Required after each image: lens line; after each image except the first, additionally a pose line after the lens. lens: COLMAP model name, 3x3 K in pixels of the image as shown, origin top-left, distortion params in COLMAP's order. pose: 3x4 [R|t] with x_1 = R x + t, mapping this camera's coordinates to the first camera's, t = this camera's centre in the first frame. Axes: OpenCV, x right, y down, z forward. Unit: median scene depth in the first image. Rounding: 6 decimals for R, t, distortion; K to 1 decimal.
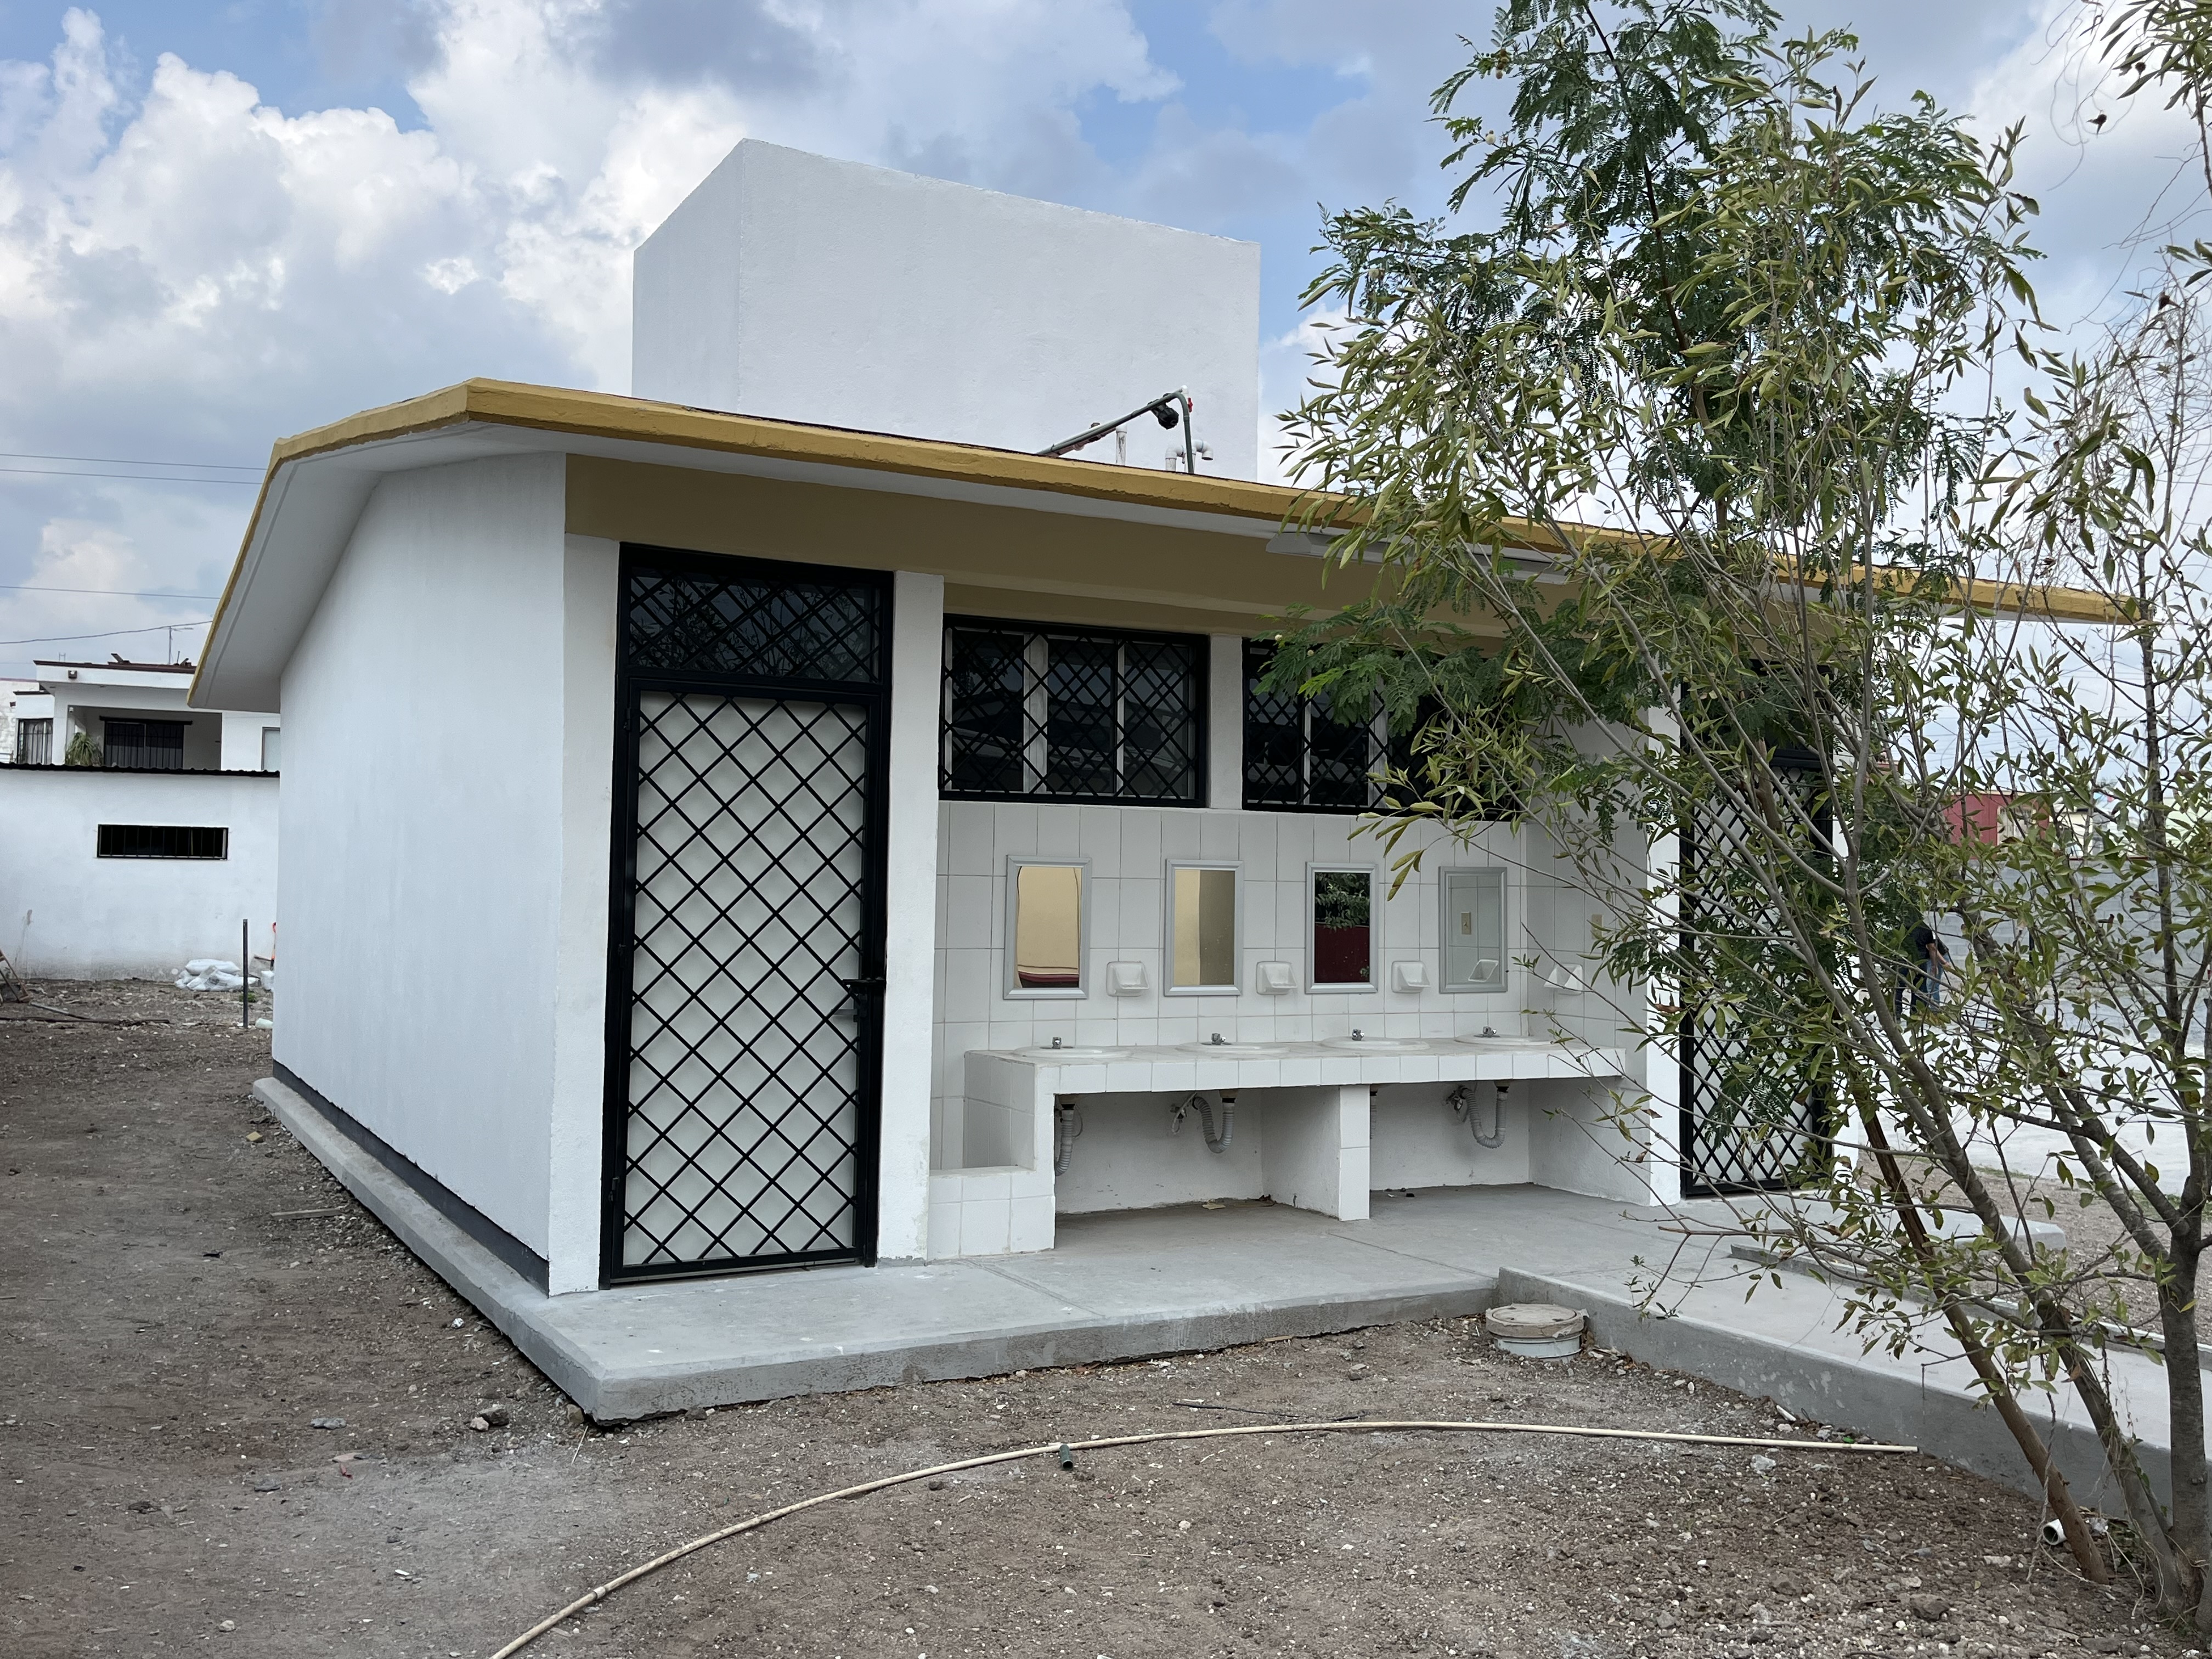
lens RADIAL K [[1904.9, 0, 1109.8], [0, 1904.9, 818.4], [0, 0, 1]] dist [0.012620, -0.000012]
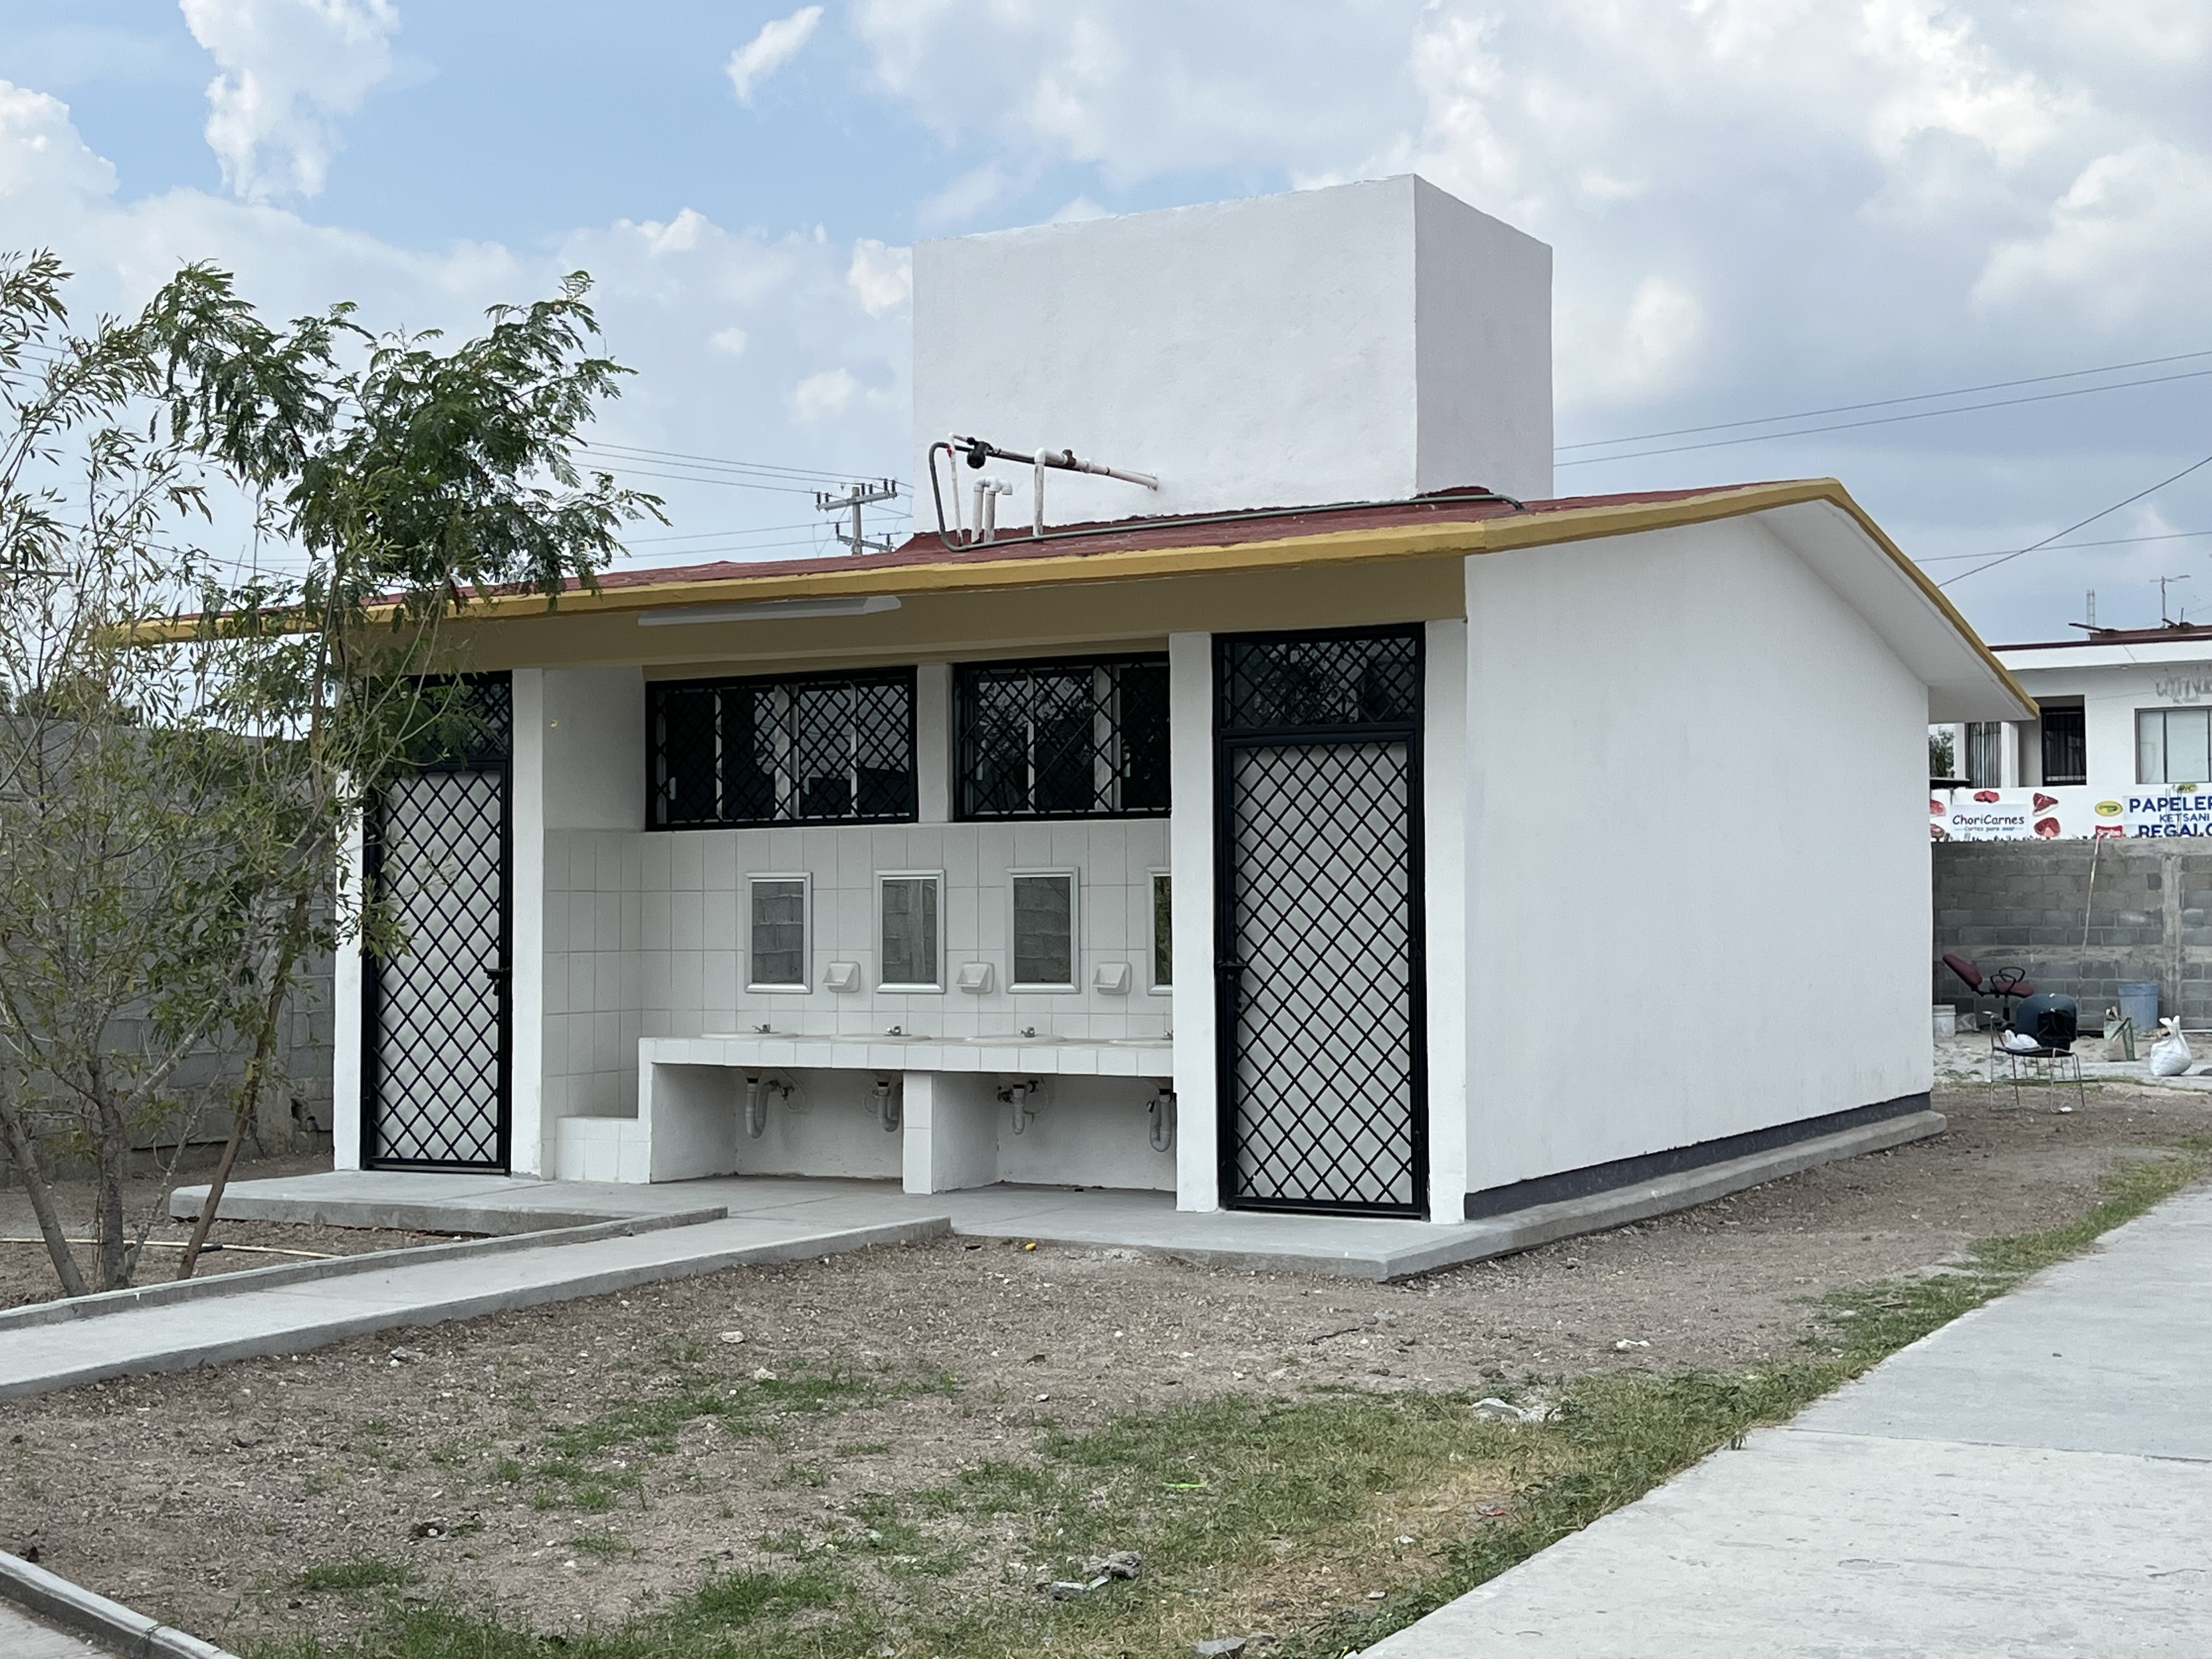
lens RADIAL K [[2954.5, 0, 1122.5], [0, 2954.5, 724.9], [0, 0, 1]] dist [0.053442, 0.000000]
pose [[0.537368, -0.074166, -0.840081, 1.674621], [0.045513, 0.997224, -0.058926, 0.047853], [0.842119, -0.006570, 0.539252, 0.188092]]
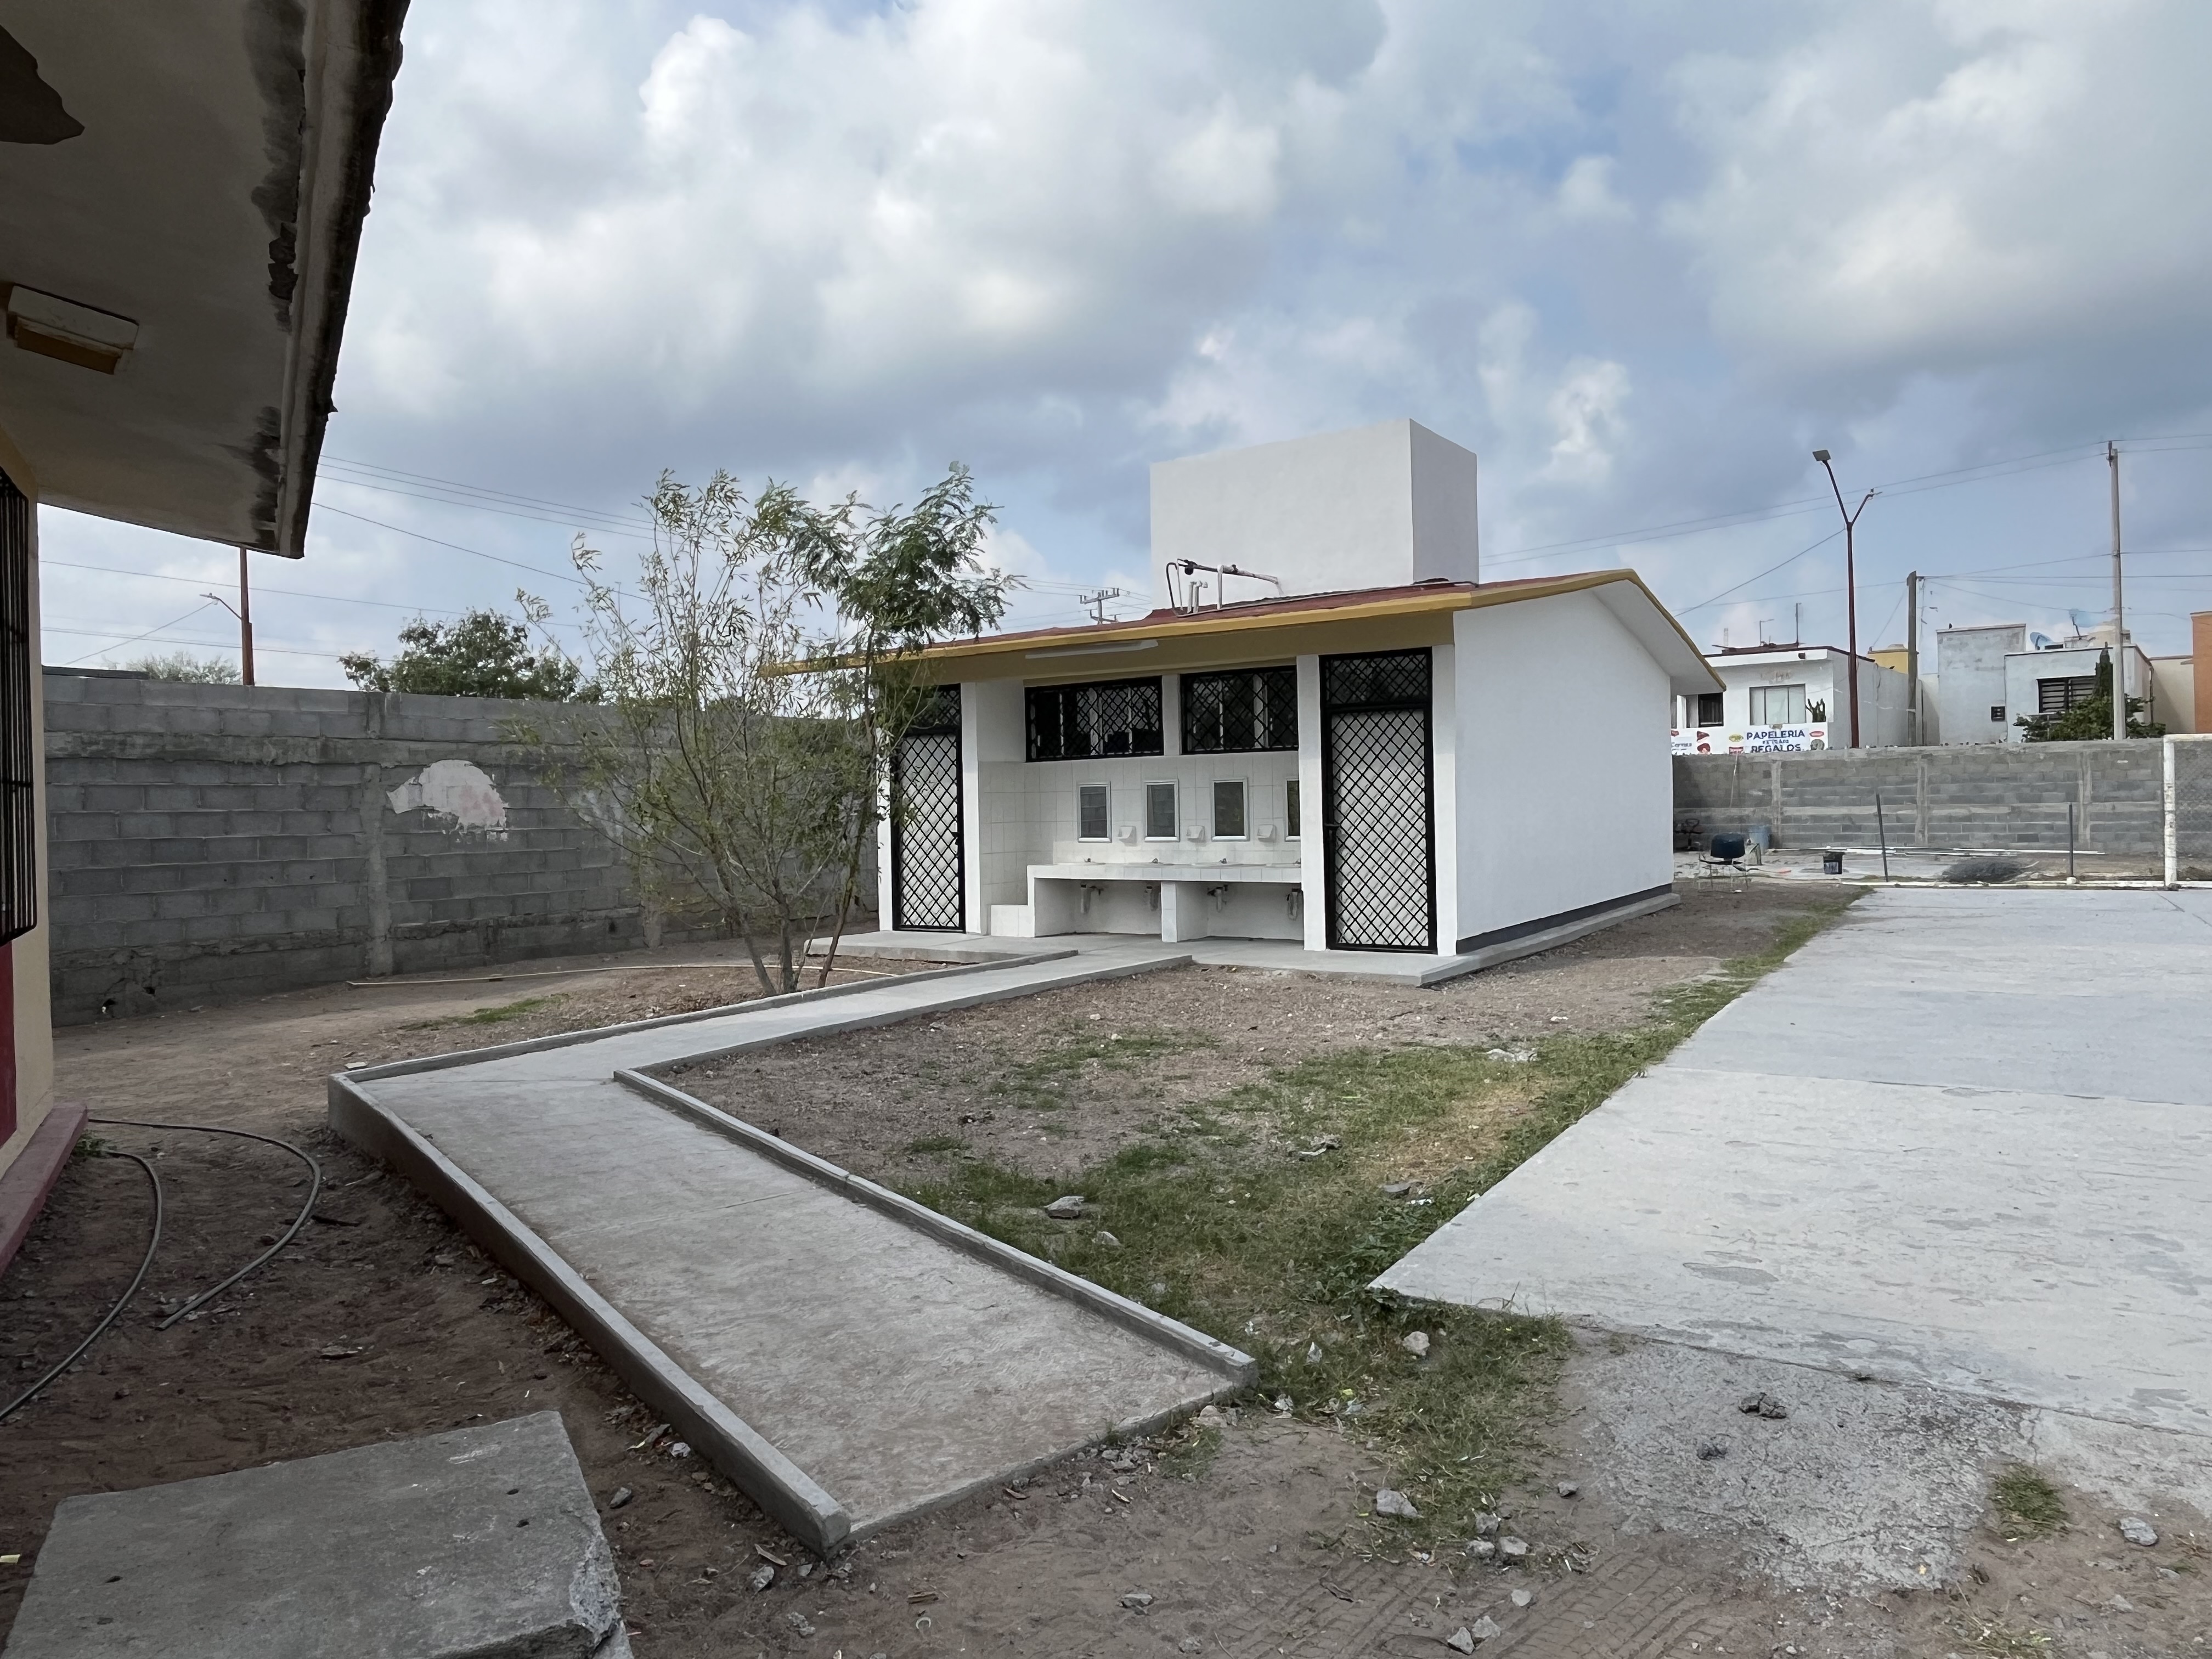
lens RADIAL K [[1440.3, 0, 1102.5], [0, 1440.3, 794.3], [0, 0, 1]] dist [-0.004451, 0.025454]
pose [[0.461150, -0.031785, -0.886753, 1.594064], [0.061018, 0.998128, -0.004045, 0.044547], [0.885222, -0.052243, 0.462226, 0.182107]]
